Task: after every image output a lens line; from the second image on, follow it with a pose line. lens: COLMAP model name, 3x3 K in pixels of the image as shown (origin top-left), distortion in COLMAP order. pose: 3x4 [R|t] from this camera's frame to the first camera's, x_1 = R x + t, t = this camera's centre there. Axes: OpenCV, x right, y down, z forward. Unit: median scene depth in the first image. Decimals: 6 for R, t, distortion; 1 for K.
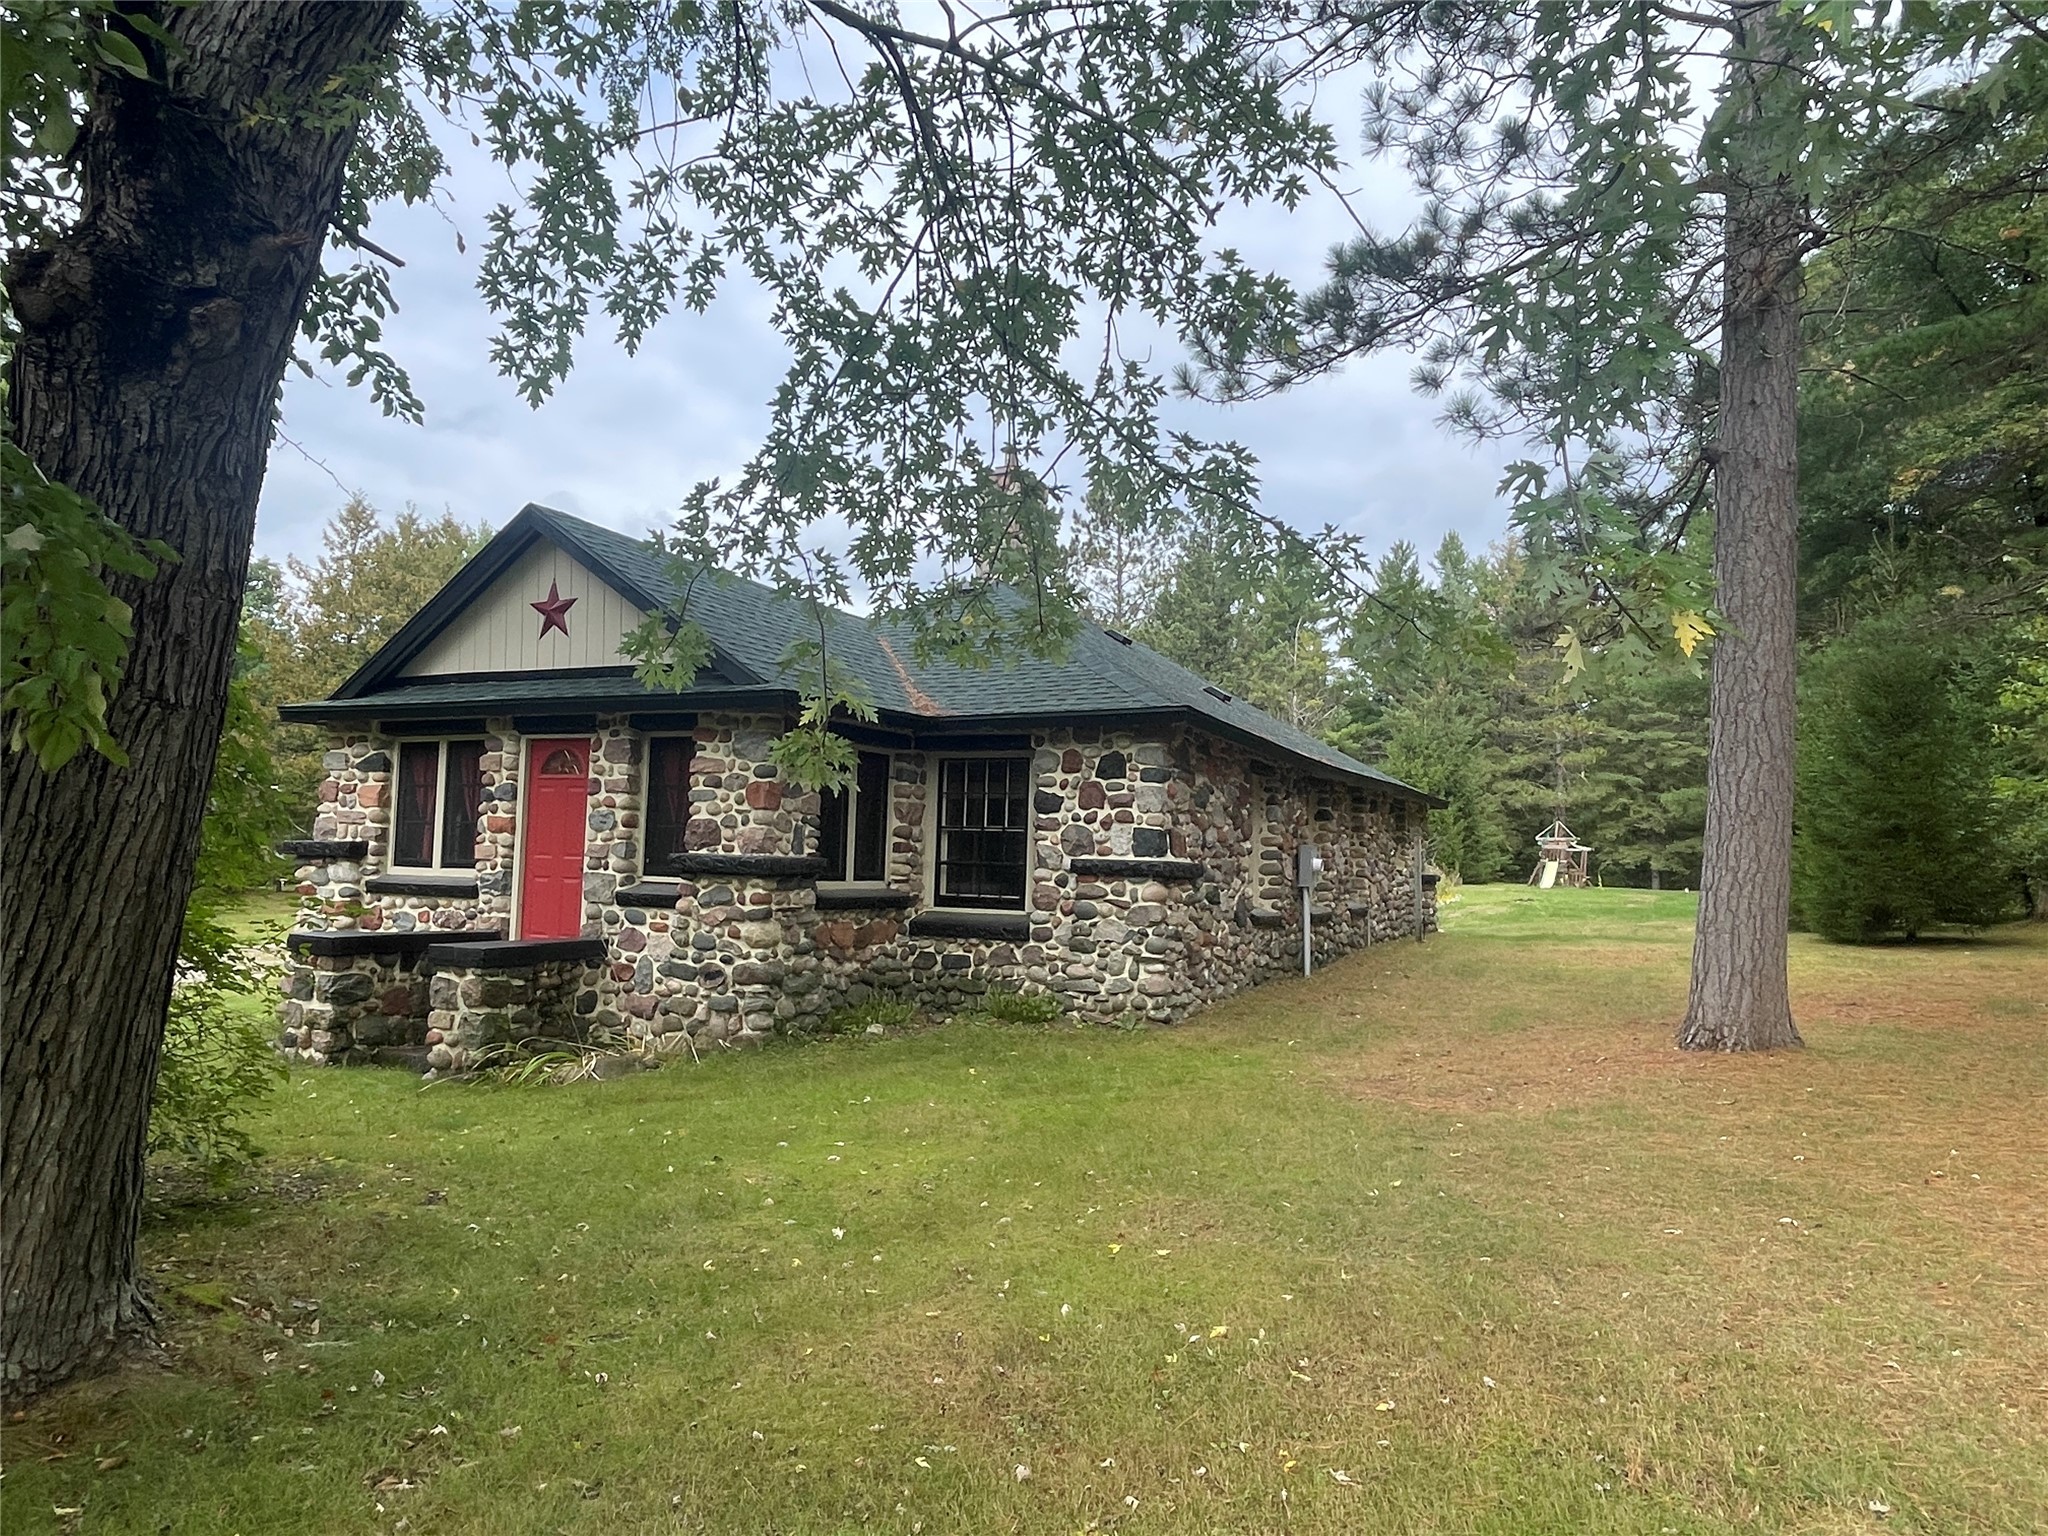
lens RADIAL K [[1322.3, 0, 1028.4], [0, 1322.3, 777.1], [0, 0, 1]] dist [0.022648, -0.047803]
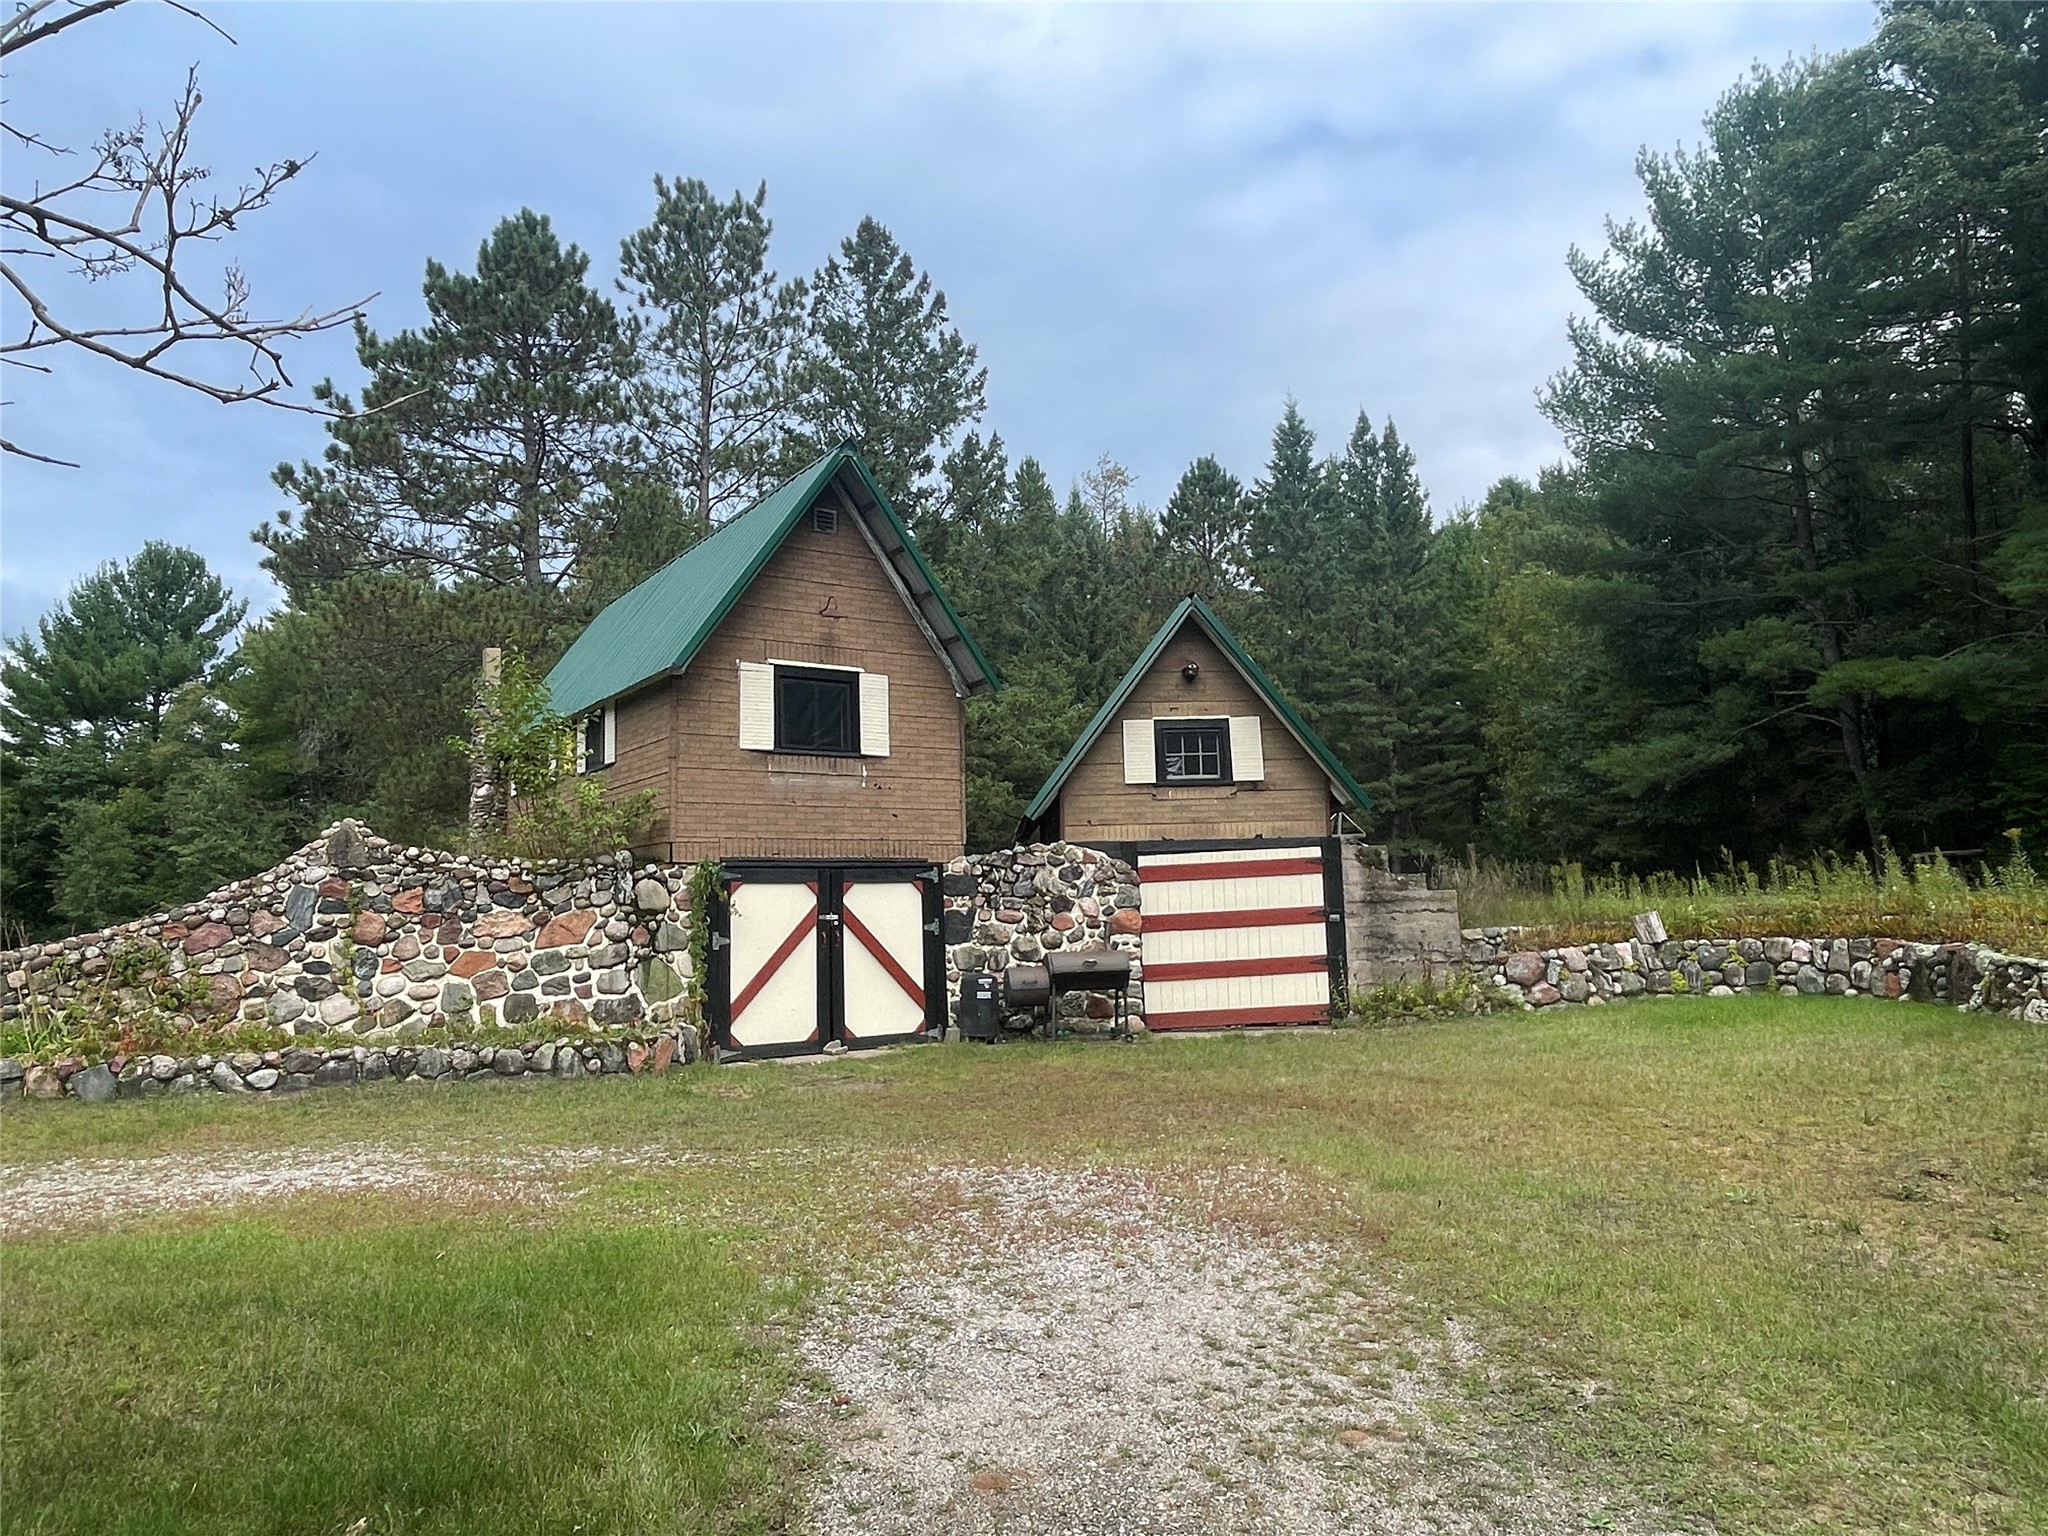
lens RADIAL K [[1330.9, 0, 1014.5], [0, 1330.9, 765.8], [0, 0, 1]] dist [0.025674, -0.047846]
pose [[0.867105, 0.007357, 0.498071, -0.479343], [0.015569, 0.999002, -0.041861, 0.174913], [-0.497882, 0.044052, 0.866125, 2.261843]]
